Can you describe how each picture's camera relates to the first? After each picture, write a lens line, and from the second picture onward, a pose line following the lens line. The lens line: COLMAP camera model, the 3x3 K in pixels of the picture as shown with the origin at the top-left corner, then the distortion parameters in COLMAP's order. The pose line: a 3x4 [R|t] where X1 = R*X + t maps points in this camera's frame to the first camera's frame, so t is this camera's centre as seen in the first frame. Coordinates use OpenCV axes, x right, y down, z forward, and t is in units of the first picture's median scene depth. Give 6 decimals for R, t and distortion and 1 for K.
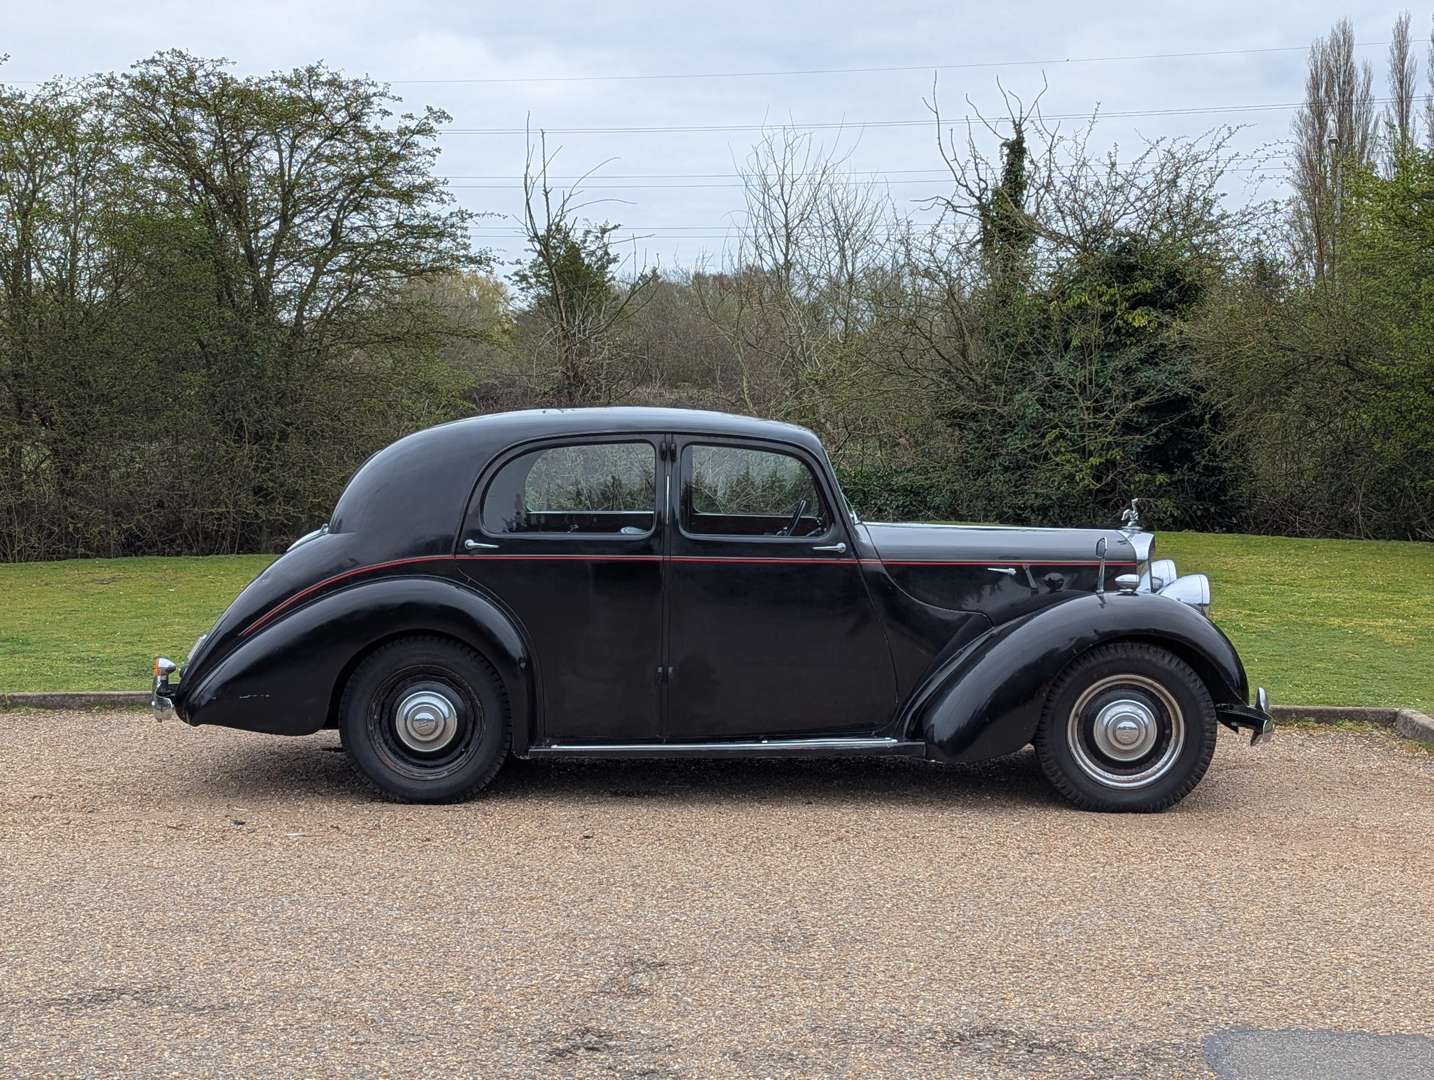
lens RADIAL K [[1938.7, 0, 696.4], [0, 1938.7, 509.5], [0, 0, 1]] dist [0.161283, -0.510150]
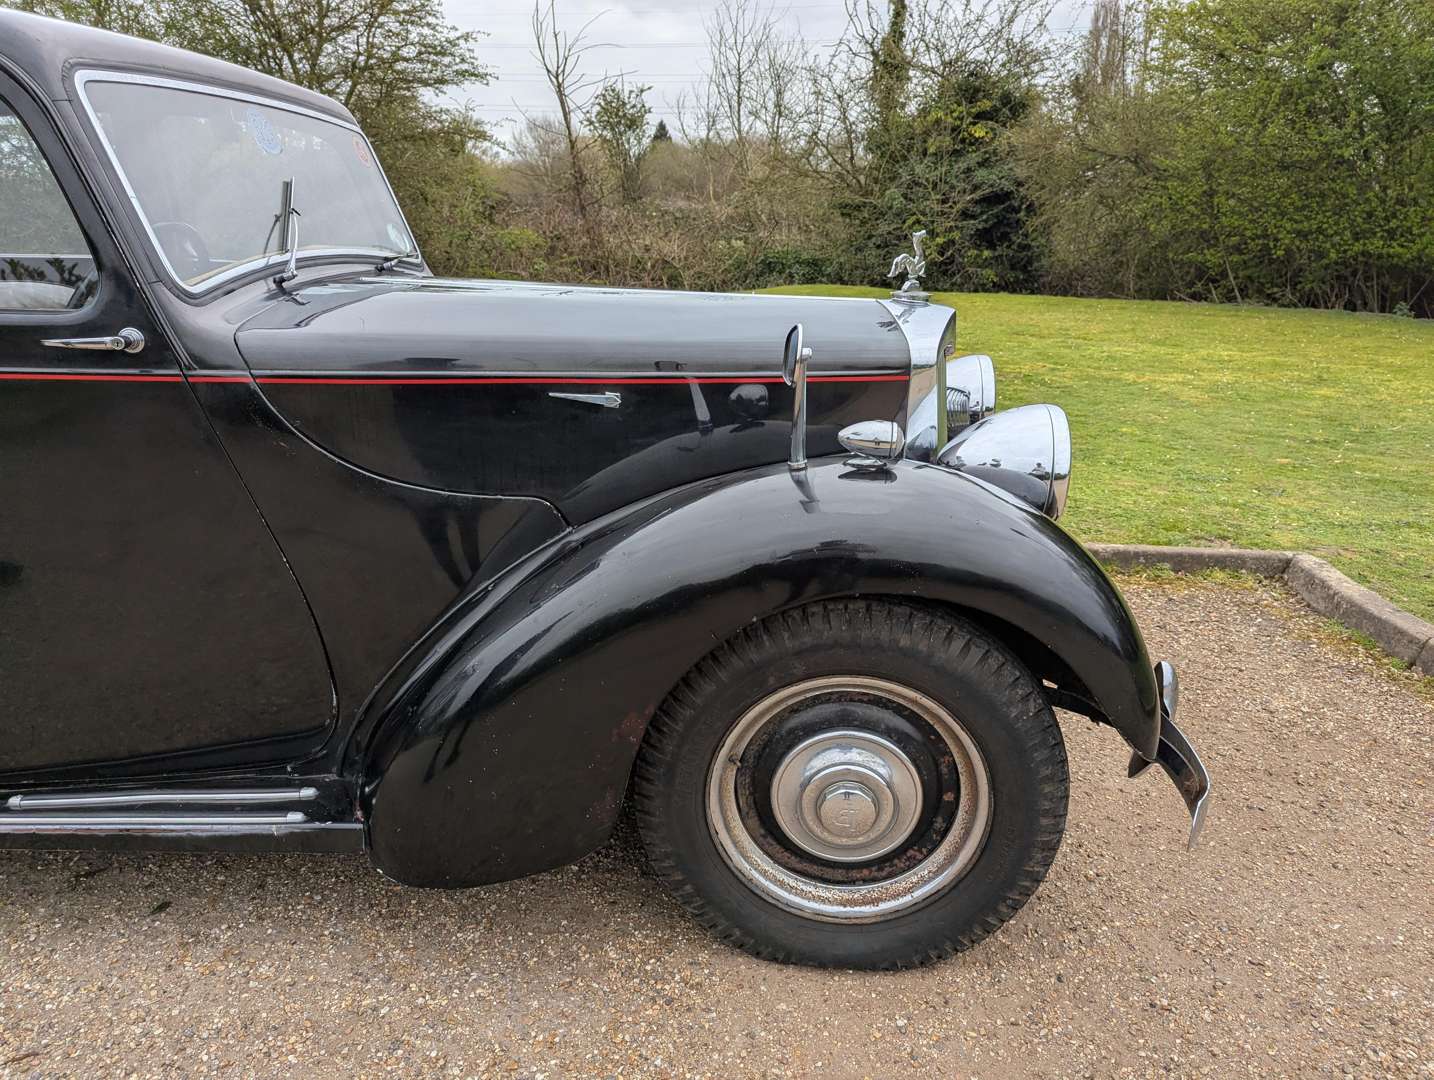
lens RADIAL K [[1043.1, 0, 717.0], [0, 1043.1, 540.0], [0, 0, 1]] dist [0.039549, -0.000037]
pose [[0.999912, 0.010342, -0.008340, 0.062847], [-0.008004, 0.969951, 0.243170, 0.002132], [0.010604, -0.243081, 0.969948, 0.259374]]
